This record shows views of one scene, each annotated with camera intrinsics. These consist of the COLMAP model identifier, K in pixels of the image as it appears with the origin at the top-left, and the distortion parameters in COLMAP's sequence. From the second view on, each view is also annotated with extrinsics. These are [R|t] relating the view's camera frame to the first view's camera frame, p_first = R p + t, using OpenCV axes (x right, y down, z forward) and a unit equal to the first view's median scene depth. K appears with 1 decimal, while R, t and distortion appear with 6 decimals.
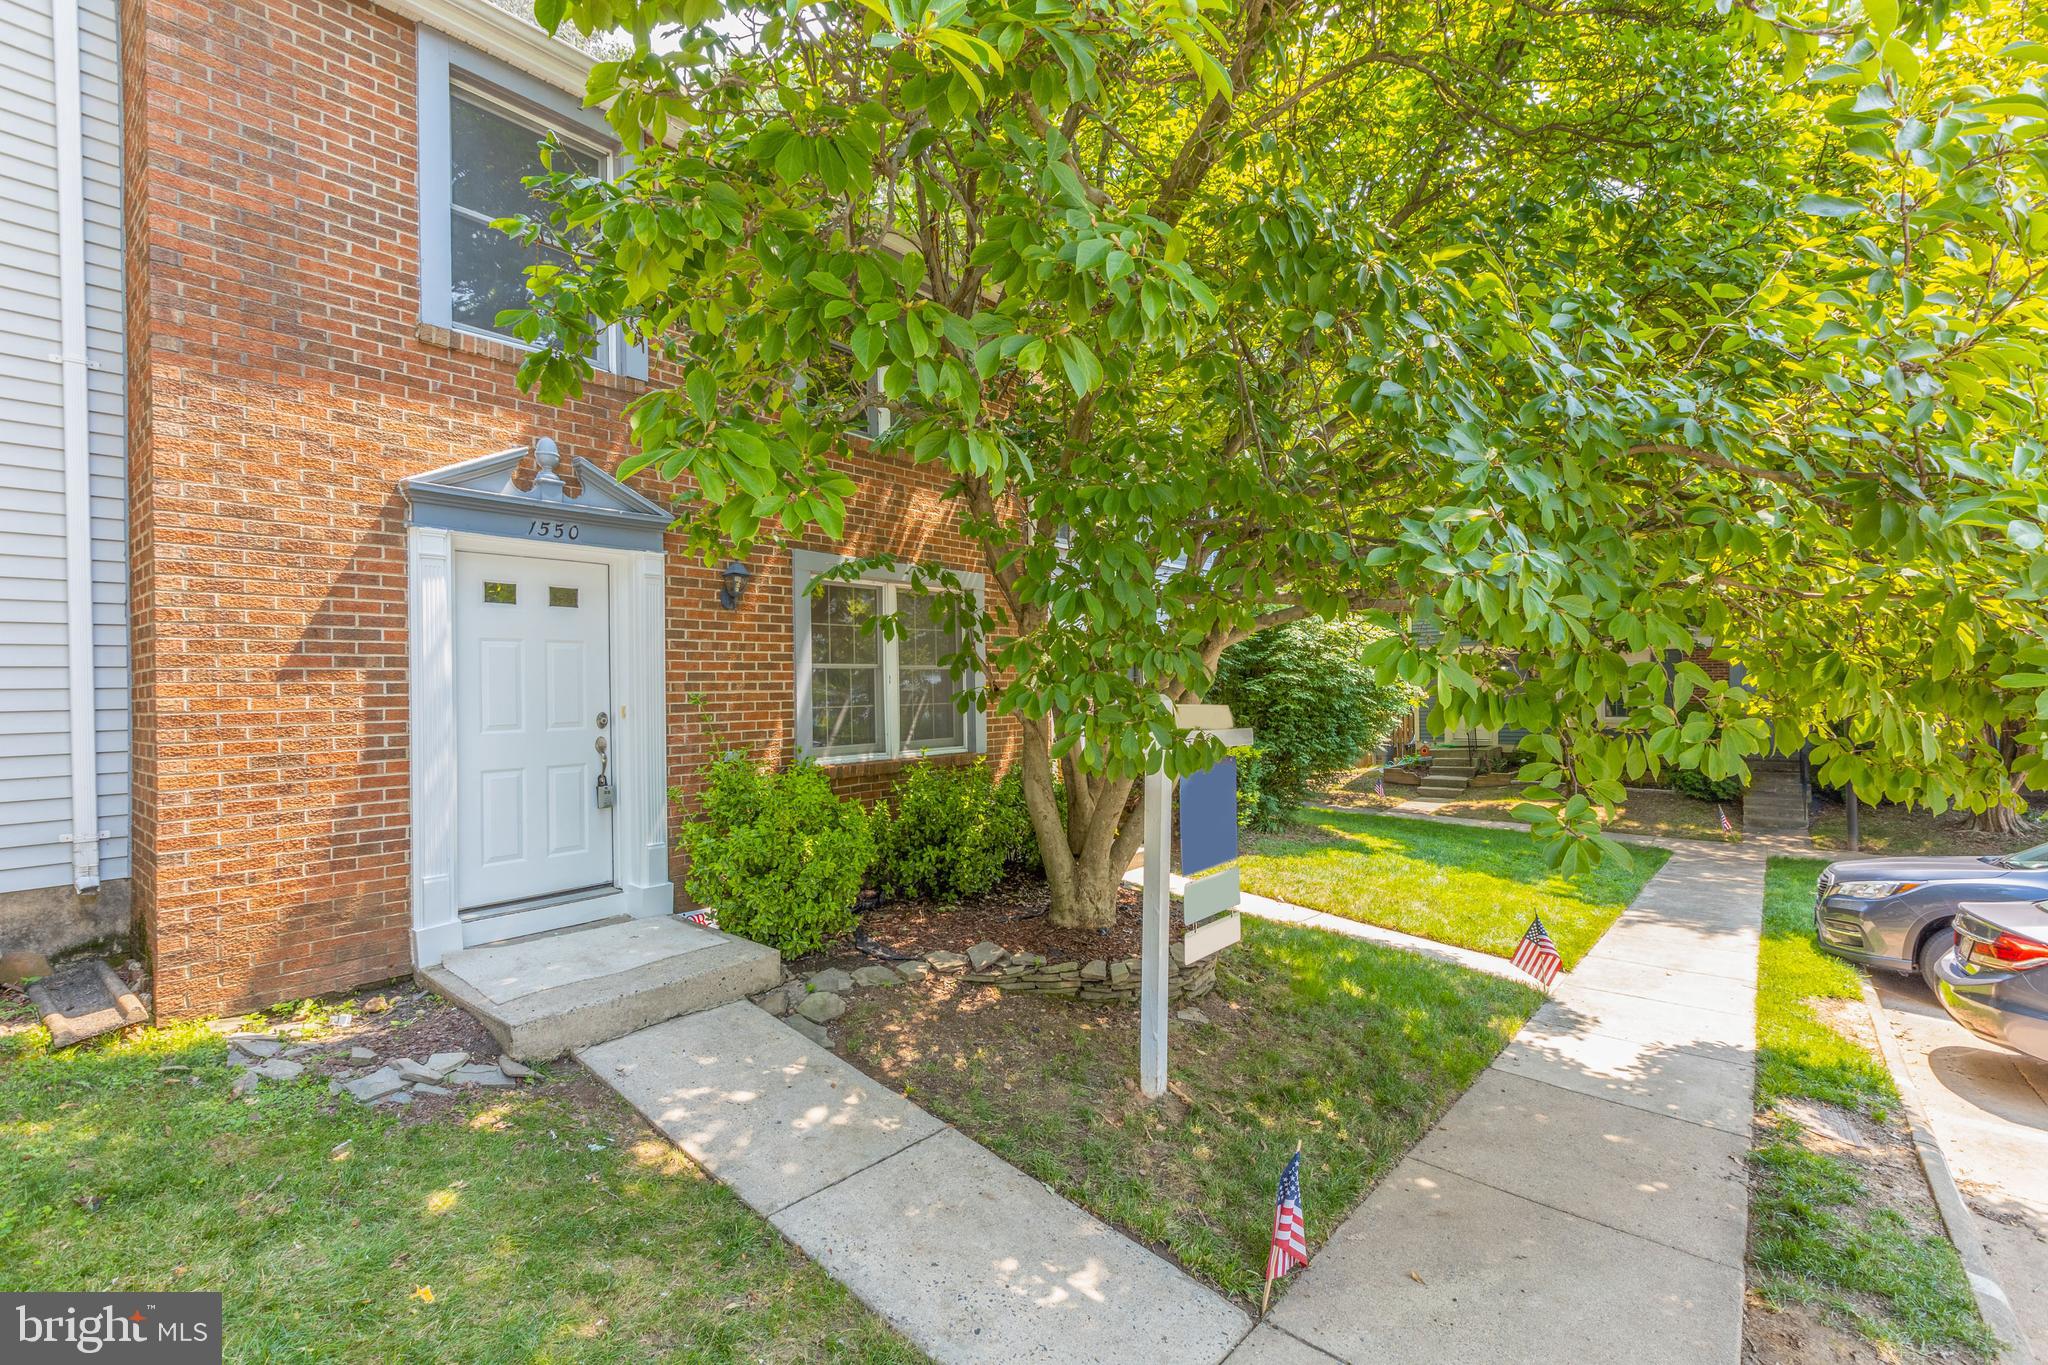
lens RADIAL K [[933.6, 0, 1028.9], [0, 933.6, 686.6], [0, 0, 1]] dist [0.000349, 0.000031]
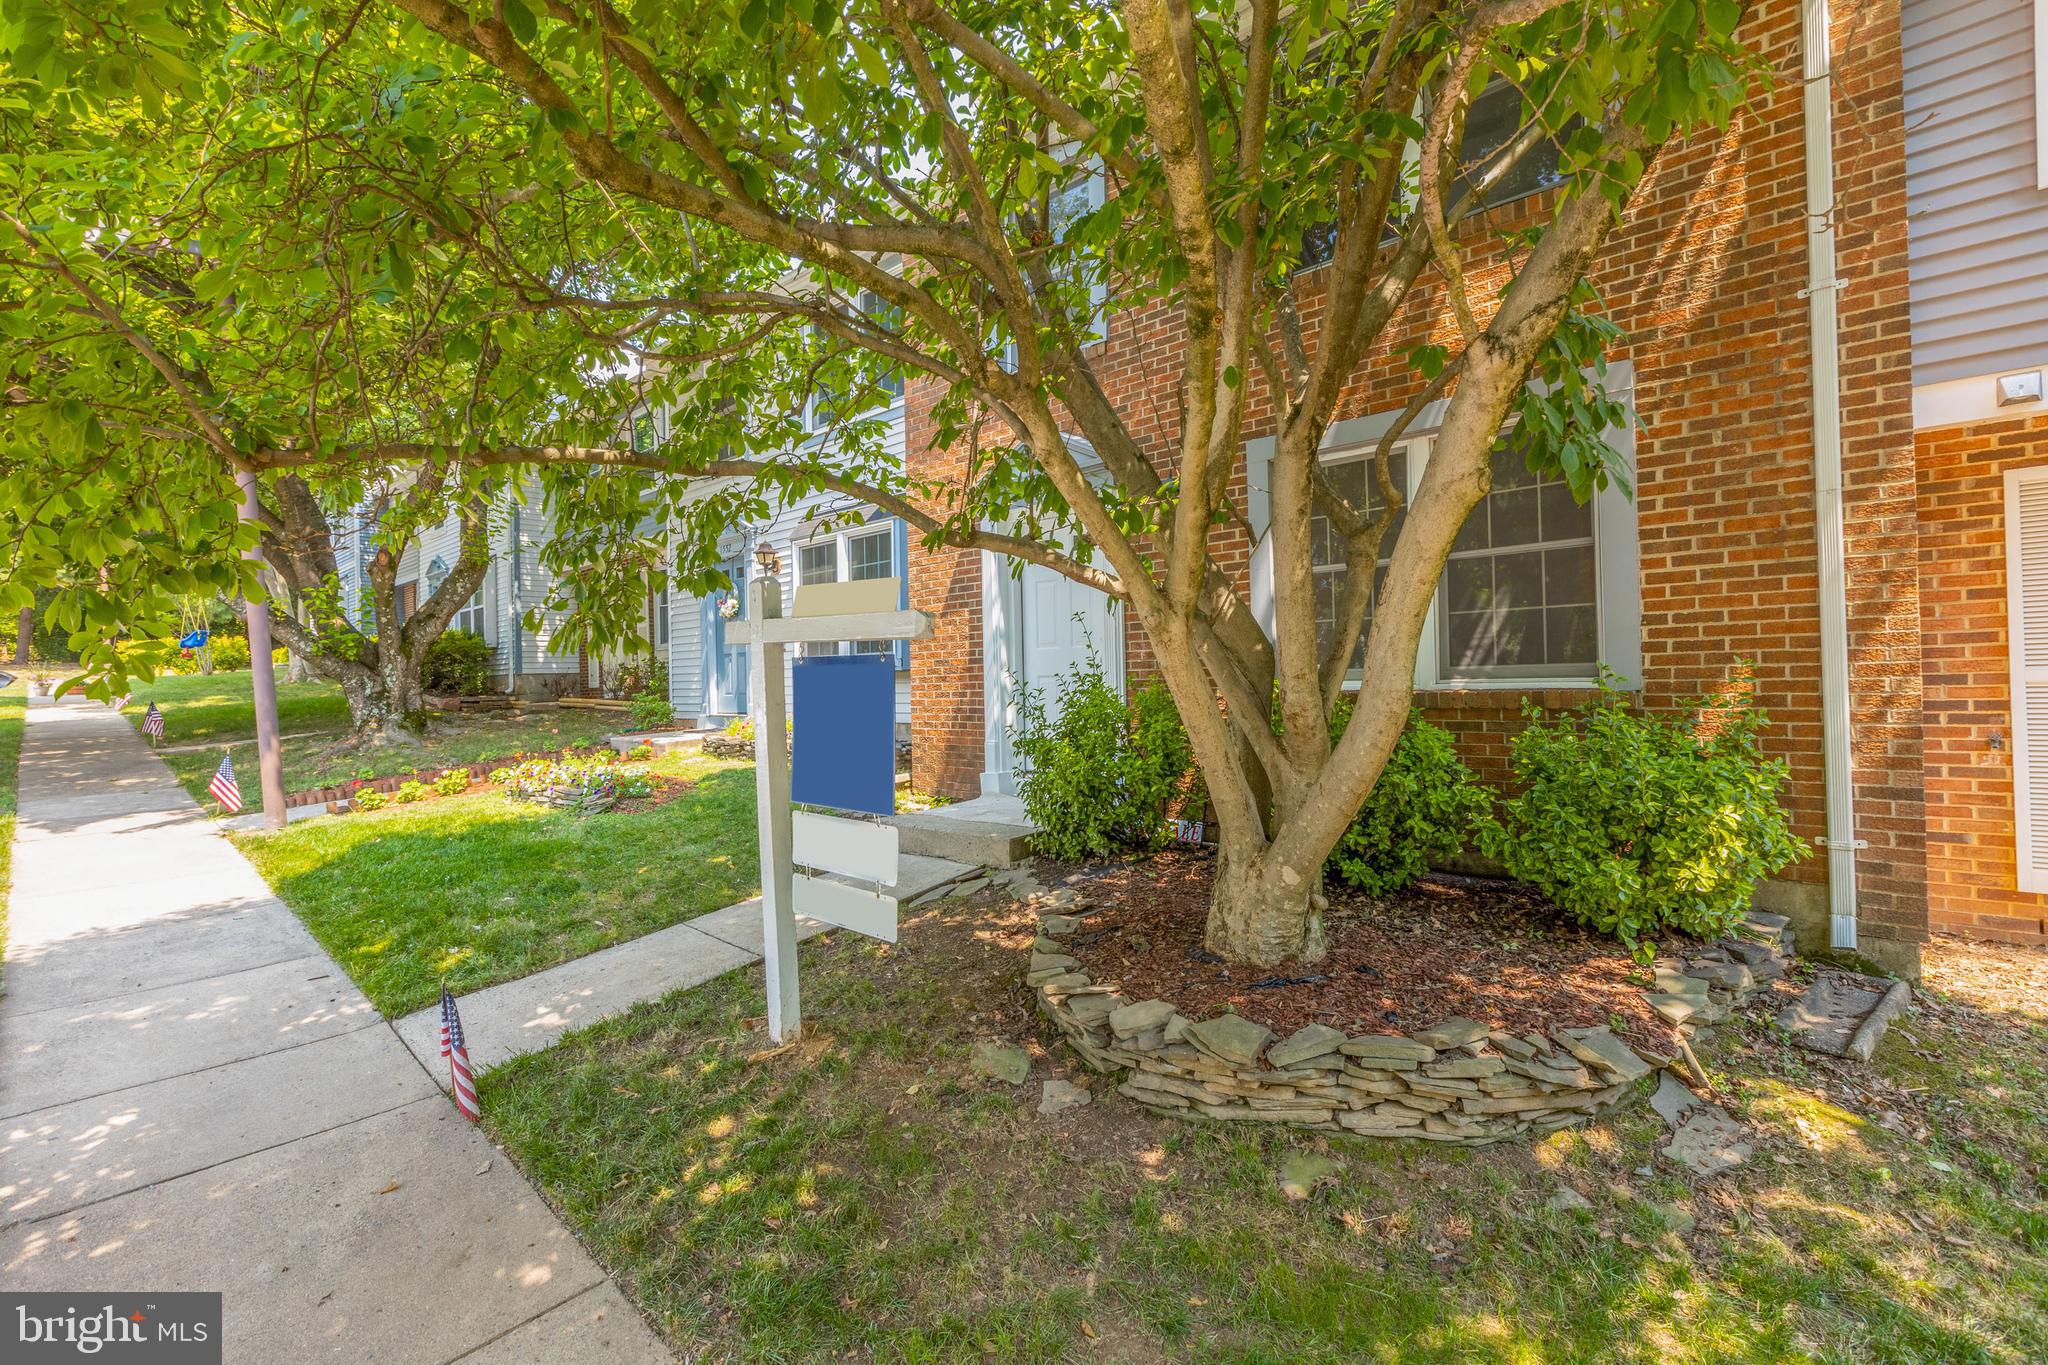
lens RADIAL K [[933.6, 0, 1028.9], [0, 933.6, 677.0], [0, 0, 1]] dist [0.000349, 0.000031]
pose [[-0.077764, 0.000213, -0.996972, 0.956614], [0.013117, 0.999914, -0.000810, 0.108007], [0.996885, -0.013141, -0.077761, 1.276900]]
